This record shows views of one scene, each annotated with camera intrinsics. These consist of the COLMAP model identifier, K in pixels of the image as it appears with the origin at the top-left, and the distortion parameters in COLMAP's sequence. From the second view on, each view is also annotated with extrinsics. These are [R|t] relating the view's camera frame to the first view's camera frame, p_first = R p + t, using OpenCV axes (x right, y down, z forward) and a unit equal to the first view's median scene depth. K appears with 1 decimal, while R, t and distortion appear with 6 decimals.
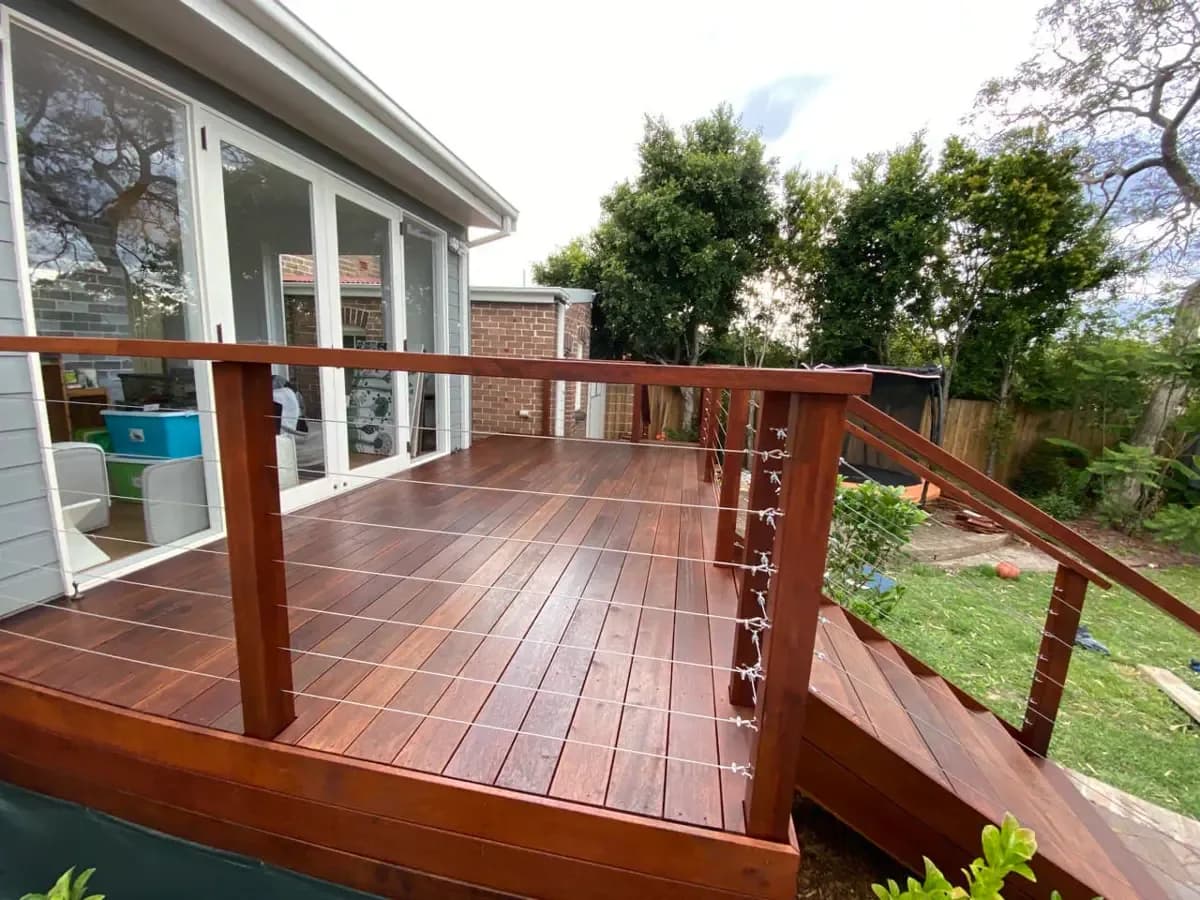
lens RADIAL K [[495.7, 0, 600.0], [0, 495.7, 450.0], [0, 0, 1]] dist [0.023036, -0.021530]
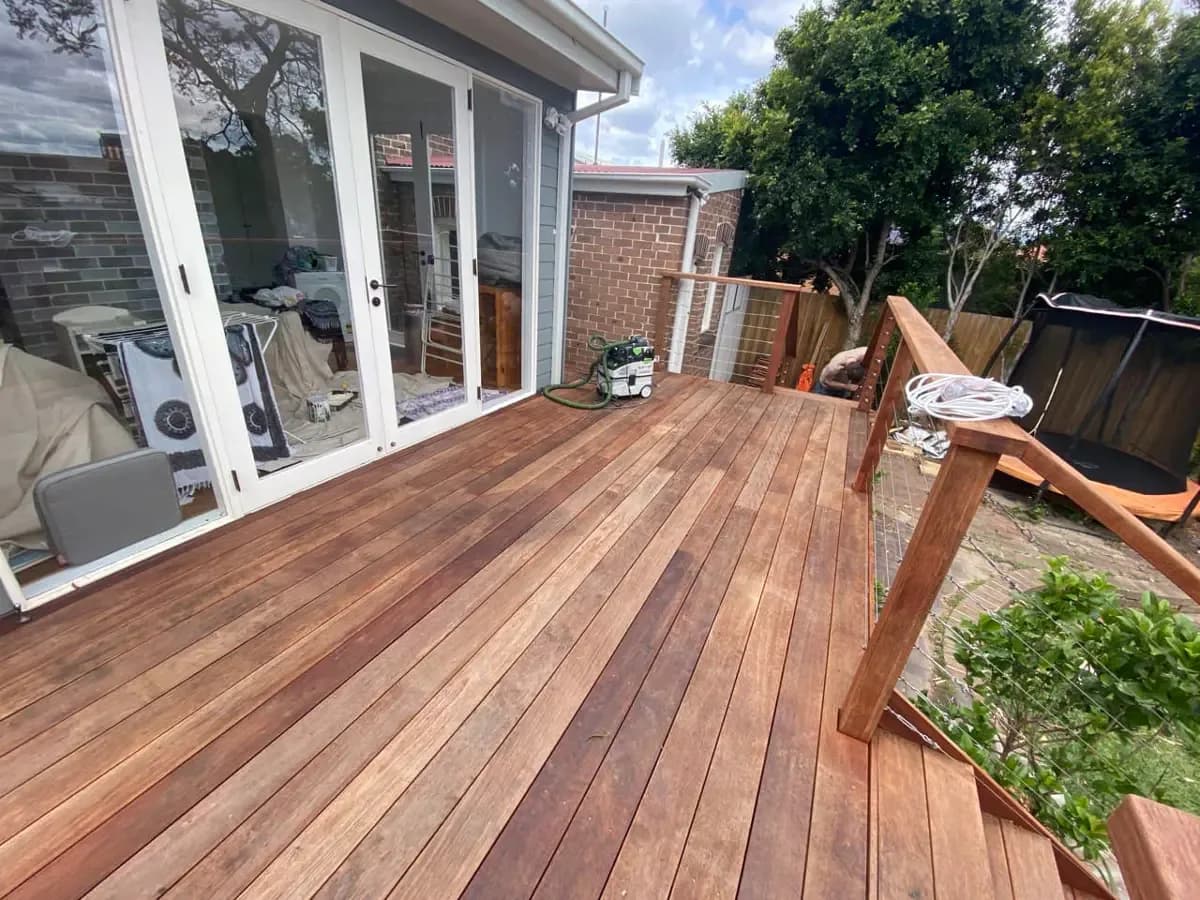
lens RADIAL K [[487.5, 0, 600.0], [0, 487.5, 450.0], [0, 0, 1]] dist [-0.002142, -0.009232]
pose [[0.957028, 0.147153, -0.249886, 0.022753], [-0.084151, 0.965534, 0.246297, -0.087169], [0.277517, -0.214685, 0.936427, 0.170564]]
